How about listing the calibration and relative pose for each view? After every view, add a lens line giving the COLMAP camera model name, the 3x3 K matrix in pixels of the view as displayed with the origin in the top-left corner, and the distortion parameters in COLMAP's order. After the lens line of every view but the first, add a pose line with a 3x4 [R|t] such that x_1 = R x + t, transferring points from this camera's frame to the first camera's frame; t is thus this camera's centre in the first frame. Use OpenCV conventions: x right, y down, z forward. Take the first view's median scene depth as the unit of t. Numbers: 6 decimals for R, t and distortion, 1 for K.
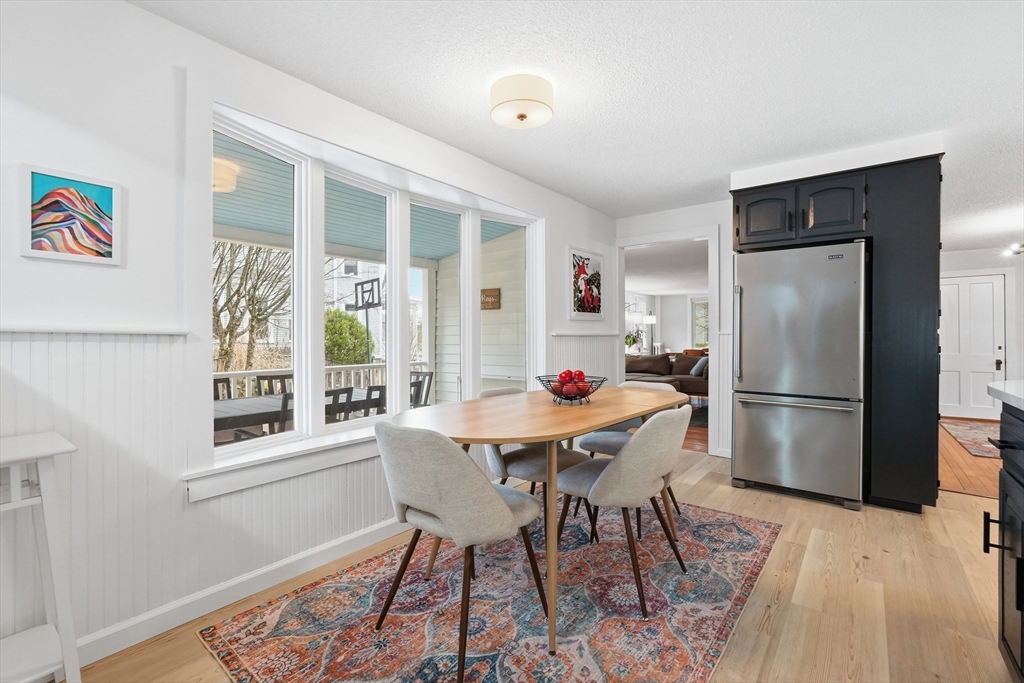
lens RADIAL K [[453.2, 0, 508.6], [0, 453.2, 339.6], [0, 0, 1]] dist [-0.010681, 0.004760]
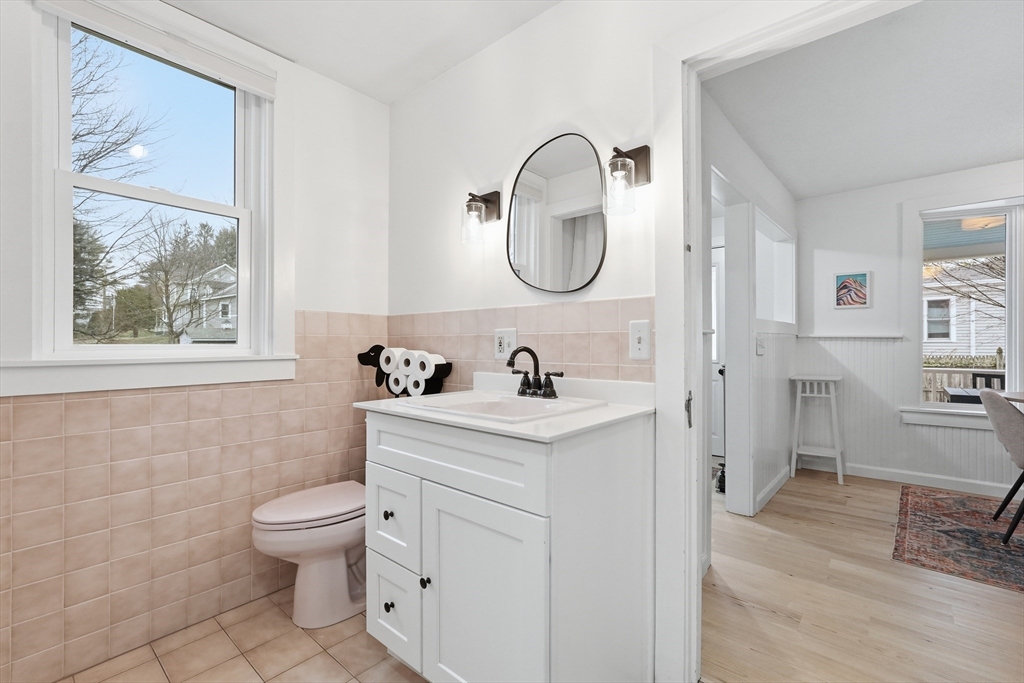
lens RADIAL K [[453.2, 0, 519.5], [0, 453.2, 338.0], [0, 0, 1]] dist [-0.010681, 0.004760]
pose [[-0.031467, -0.011897, -0.999434, 1.469536], [-0.003771, 0.999923, -0.011784, 0.022195], [0.999498, 0.003398, -0.031510, -0.685550]]
